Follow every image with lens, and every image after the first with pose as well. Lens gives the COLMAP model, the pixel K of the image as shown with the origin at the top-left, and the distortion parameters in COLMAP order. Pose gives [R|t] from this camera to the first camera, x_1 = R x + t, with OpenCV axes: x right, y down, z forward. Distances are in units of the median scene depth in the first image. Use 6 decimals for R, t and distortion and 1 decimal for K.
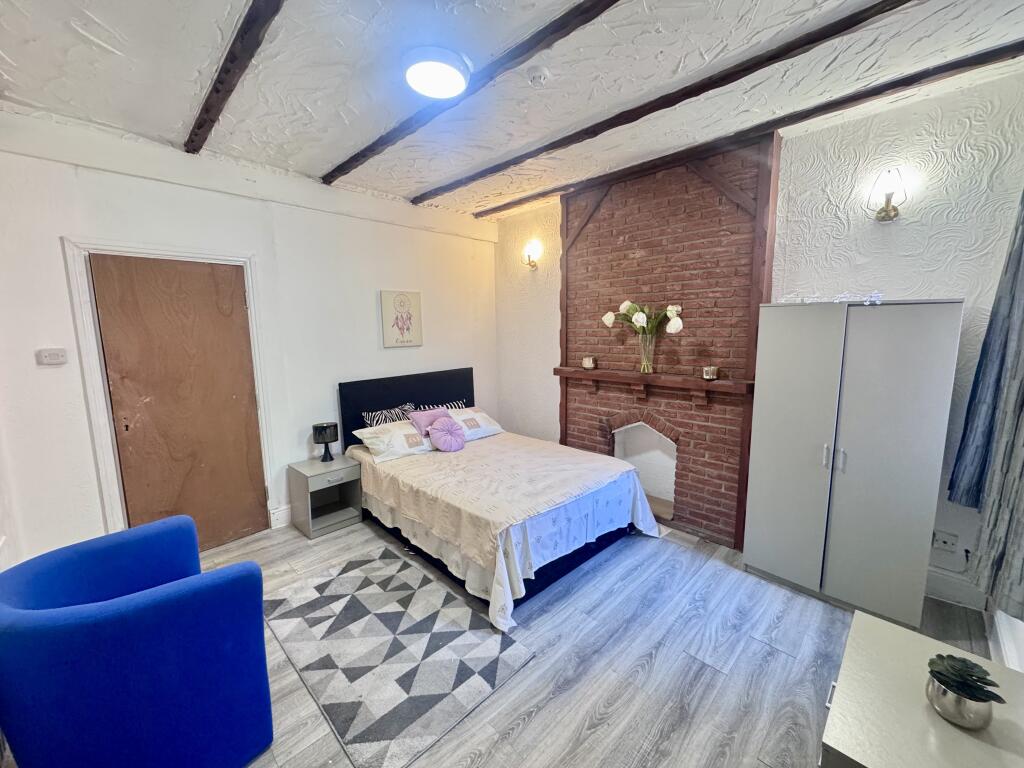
lens RADIAL K [[405.8, 0, 512.2], [0, 405.8, 382.2], [0, 0, 1]] dist [-0.005144, 0.000575]
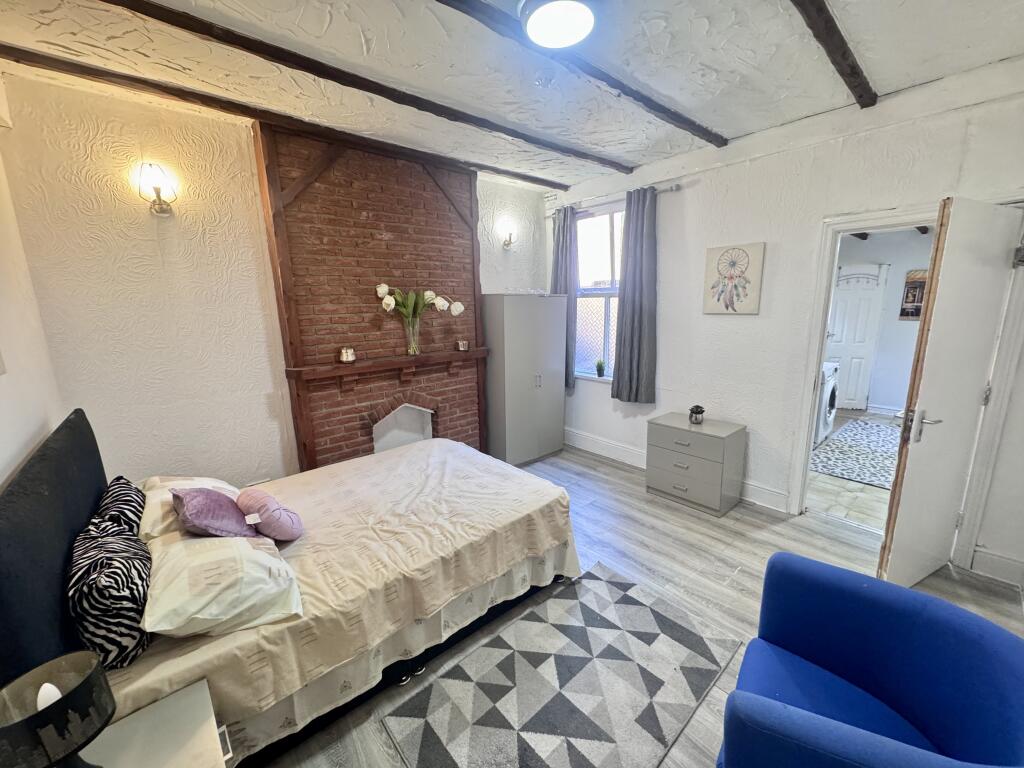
lens RADIAL K [[405.8, 0, 512.2], [0, 405.8, 382.2], [0, 0, 1]] dist [-0.005144, 0.000575]
pose [[0.071737, -0.187590, 0.979624, -0.864699], [0.148772, 0.973180, 0.175462, -0.125128], [-0.986266, 0.133154, 0.097721, 0.817129]]
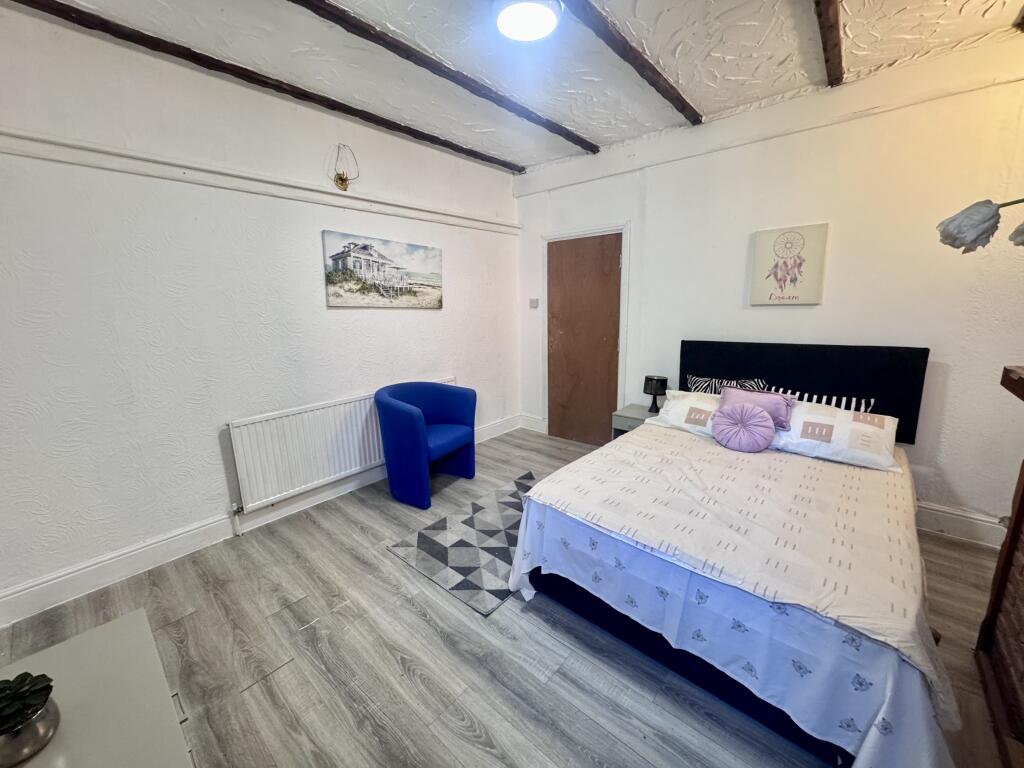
lens RADIAL K [[405.8, 0, 512.2], [0, 405.8, 382.2], [0, 0, 1]] dist [-0.005144, 0.000575]
pose [[0.063775, 0.209980, -0.975623, 0.690860], [-0.111883, 0.972955, 0.202092, -0.067910], [0.991673, 0.096267, 0.085544, 0.705088]]
